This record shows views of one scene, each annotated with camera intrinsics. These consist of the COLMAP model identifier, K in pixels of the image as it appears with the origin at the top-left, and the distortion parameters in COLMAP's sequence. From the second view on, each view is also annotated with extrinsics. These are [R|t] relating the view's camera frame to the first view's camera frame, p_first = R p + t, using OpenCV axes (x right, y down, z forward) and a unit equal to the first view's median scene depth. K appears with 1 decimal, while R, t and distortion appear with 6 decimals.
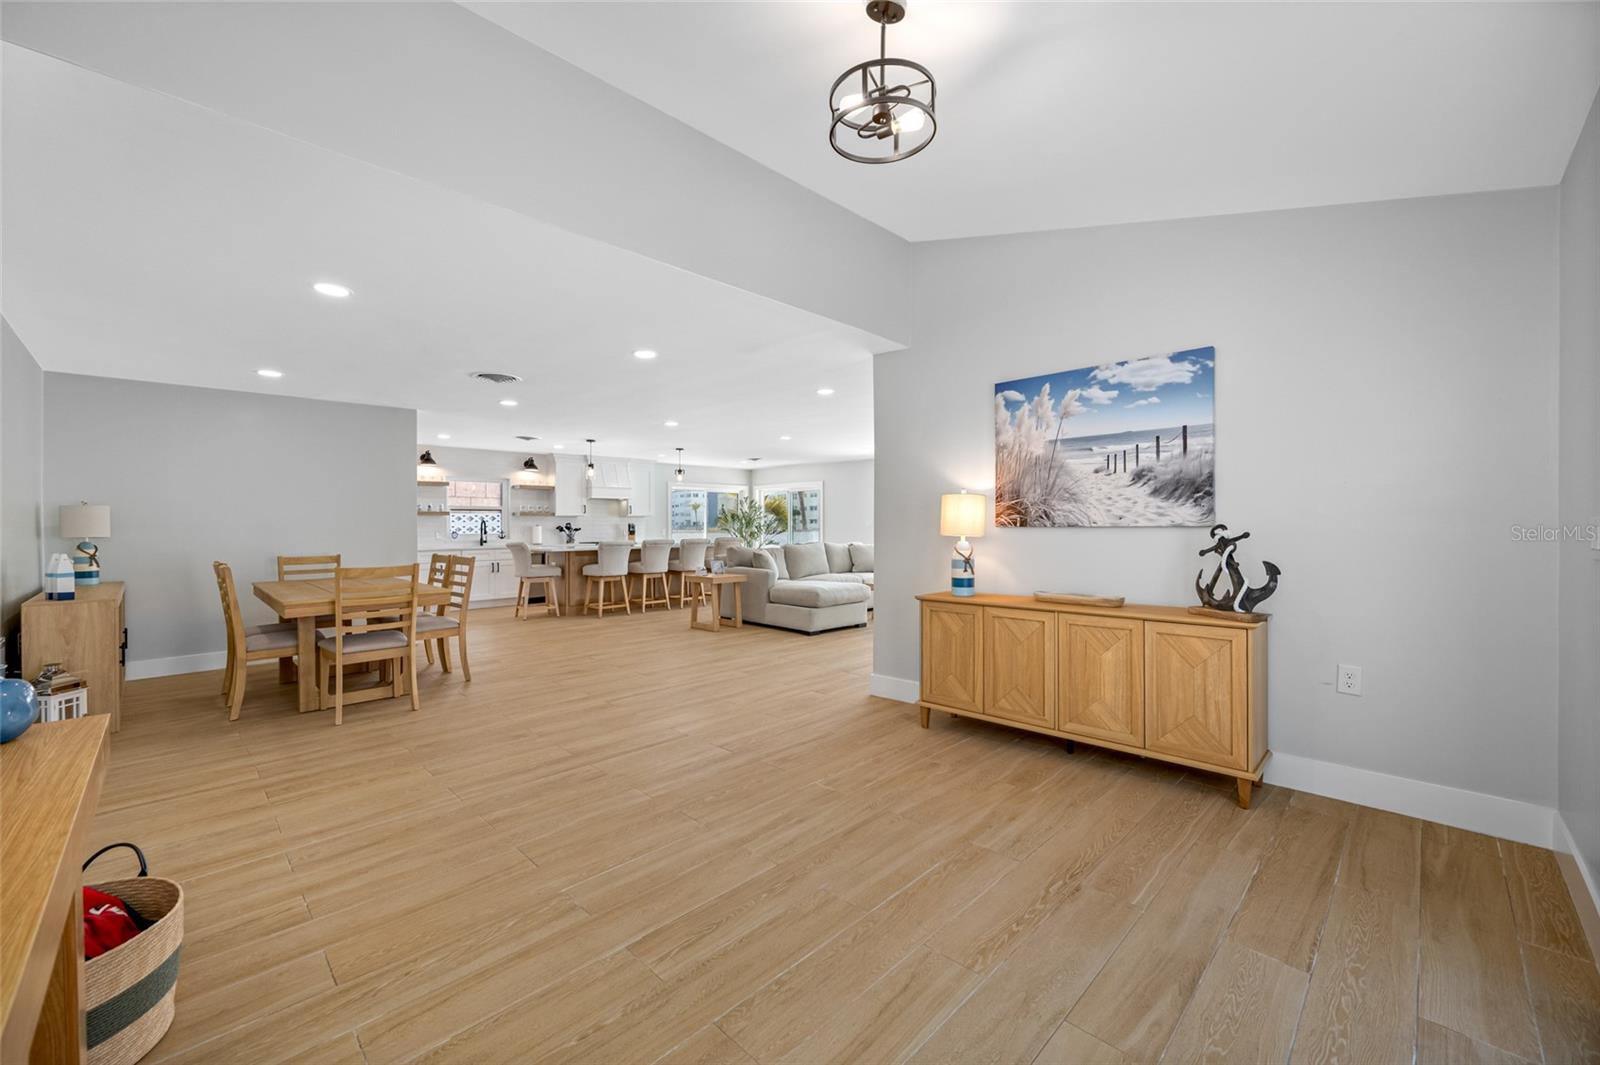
lens RADIAL K [[628.2, 0, 775.6], [0, 628.2, 531.1], [0, 0, 1]] dist [0.000078, -0.000119]
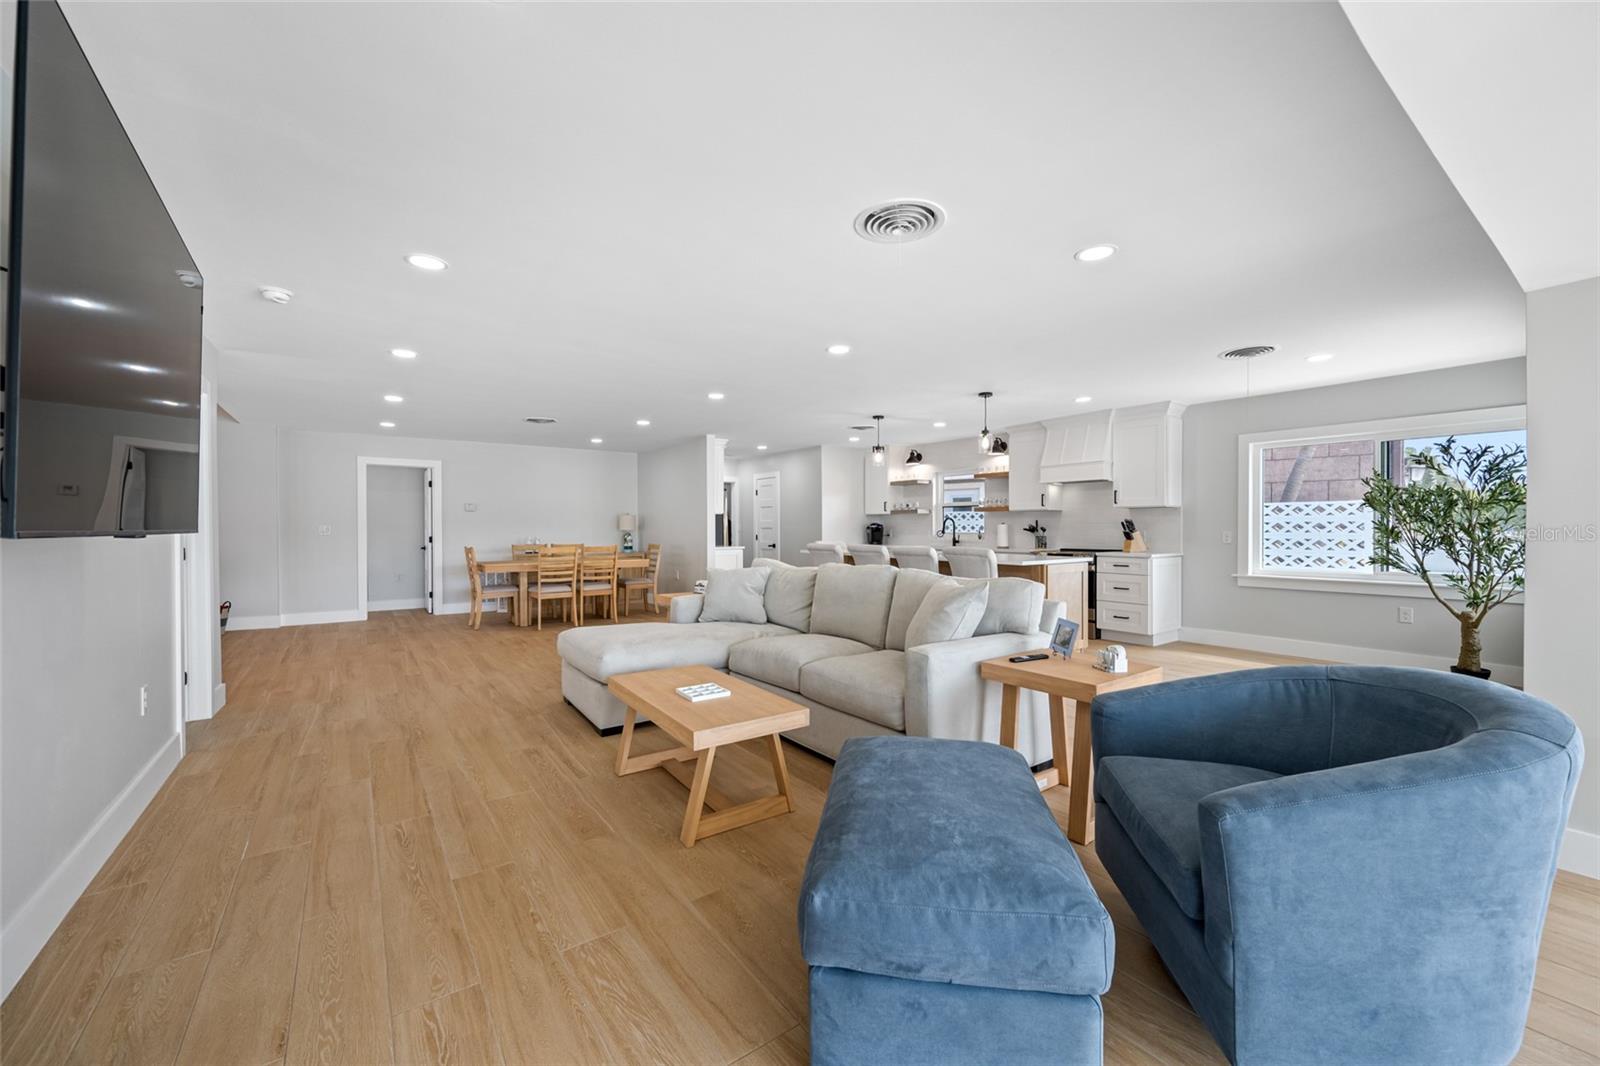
lens RADIAL K [[622.8, 0, 813.5], [0, 622.8, 534.4], [0, 0, 1]] dist [0.000876, -0.000102]
pose [[-0.118017, 0.019164, -0.992827, 0.569032], [-0.004583, 0.999793, 0.019844, -0.013233], [0.993001, 0.006892, -0.117904, 1.074099]]
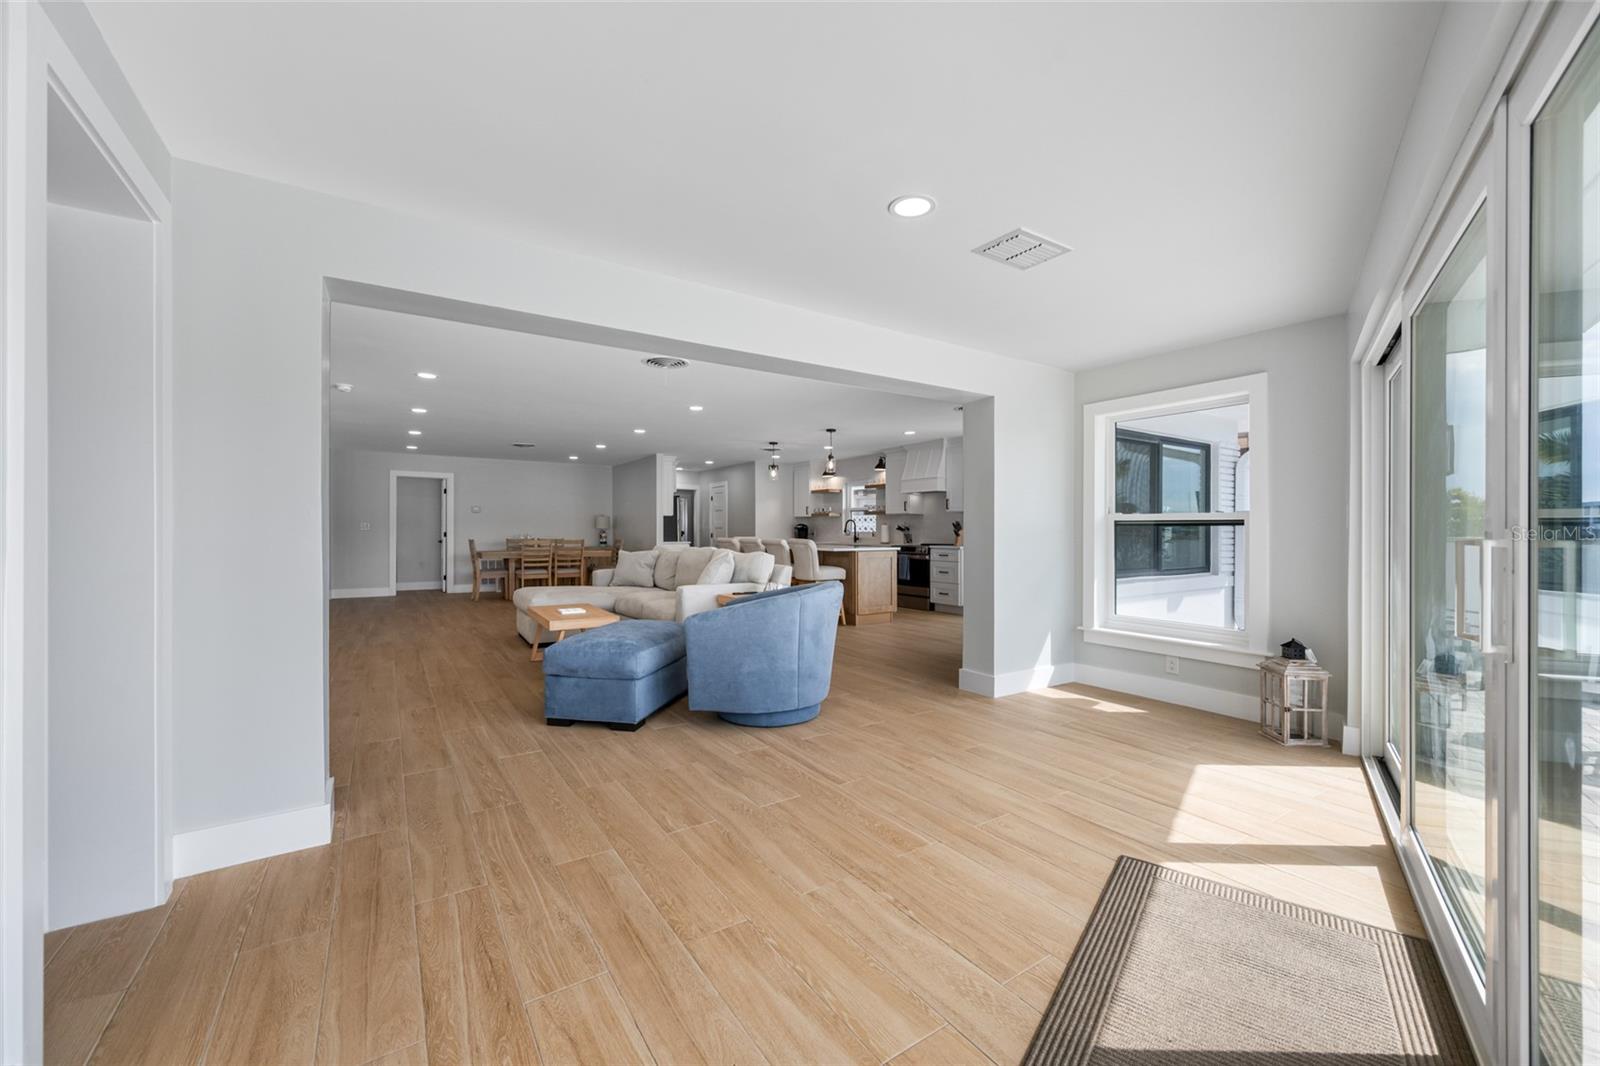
lens RADIAL K [[622.8, 0, 813.5], [0, 622.8, 534.4], [0, 0, 1]] dist [0.000876, -0.000102]
pose [[-0.152783, 0.011993, -0.988187, 0.823262], [-0.010457, 0.999851, 0.013751, -0.007598], [0.988204, 0.012435, -0.152635, 1.312941]]
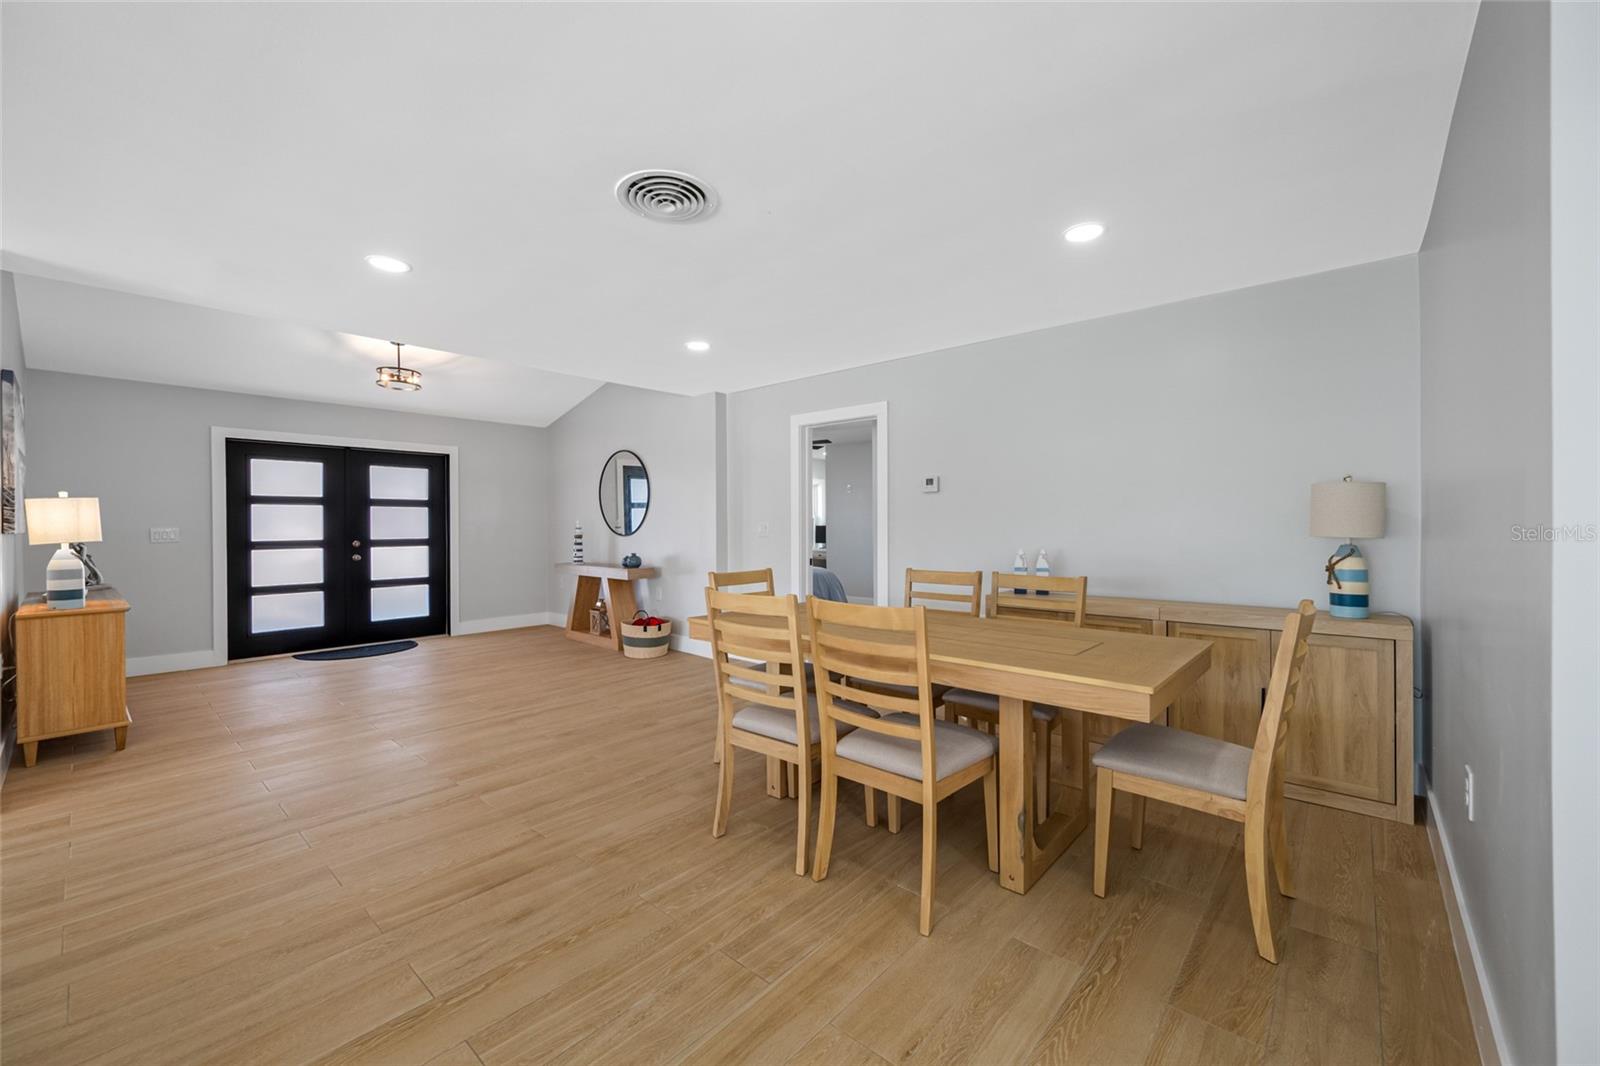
lens RADIAL K [[625.7, 0, 797.9], [0, 625.7, 526.6], [0, 0, 1]] dist [0.002671, 0.000083]
pose [[-0.995769, 0.011416, -0.091181, -0.297000], [0.010456, 0.999885, 0.011004, -0.007643], [0.091296, 0.010004, -0.995774, 0.873422]]
